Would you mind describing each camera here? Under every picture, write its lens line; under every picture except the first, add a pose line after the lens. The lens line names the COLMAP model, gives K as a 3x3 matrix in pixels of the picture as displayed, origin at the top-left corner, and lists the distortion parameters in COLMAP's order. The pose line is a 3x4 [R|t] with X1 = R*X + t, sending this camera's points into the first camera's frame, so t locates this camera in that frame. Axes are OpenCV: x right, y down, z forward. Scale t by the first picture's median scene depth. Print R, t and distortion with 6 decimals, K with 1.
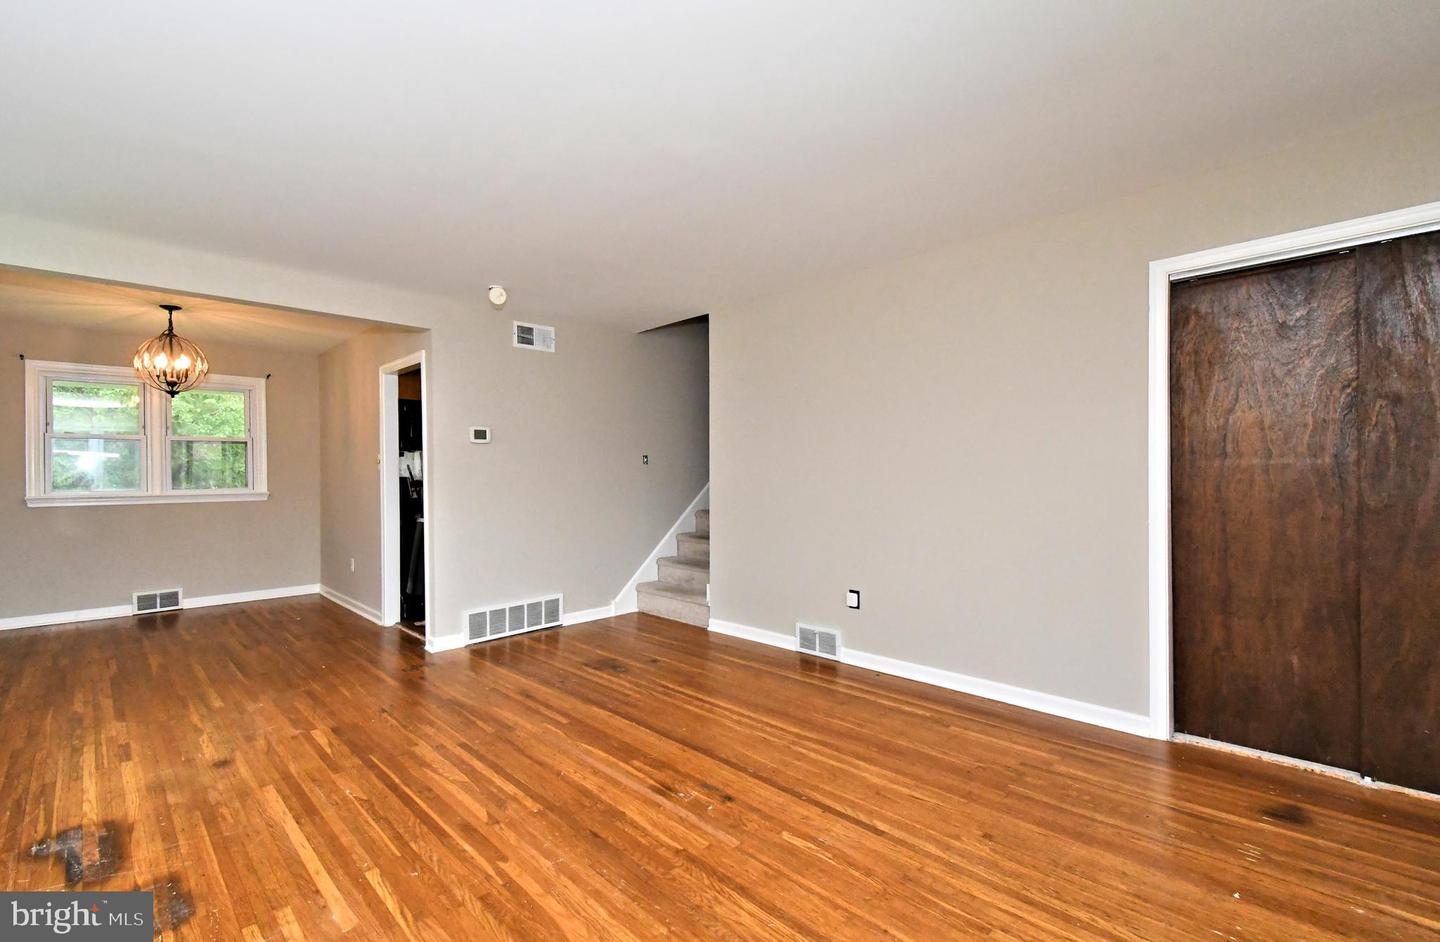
lens RADIAL K [[626.2, 0, 708.5], [0, 626.2, 469.6], [0, 0, 1]] dist [-0.001189, -0.002002]
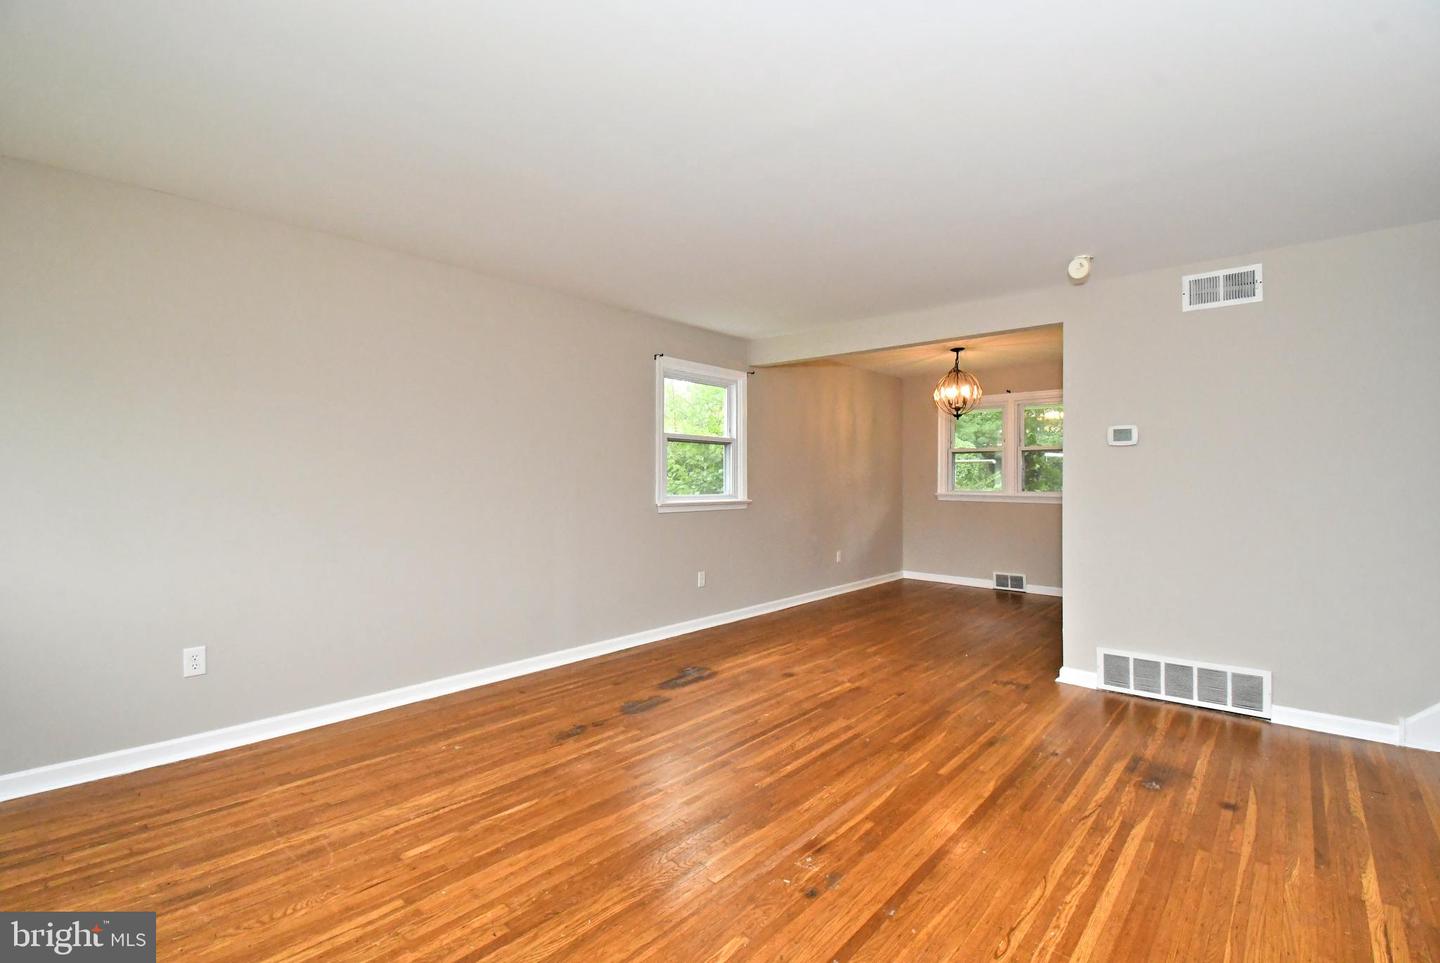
lens RADIAL K [[647.0, 0, 714.2], [0, 647.0, 478.5], [0, 0, 1]] dist [0.019412, -0.006221]
pose [[0.061475, 0.016988, -0.997964, 0.740726], [0.004217, 0.999842, 0.017279, -0.032651], [0.998100, -0.005271, 0.061394, 0.697567]]
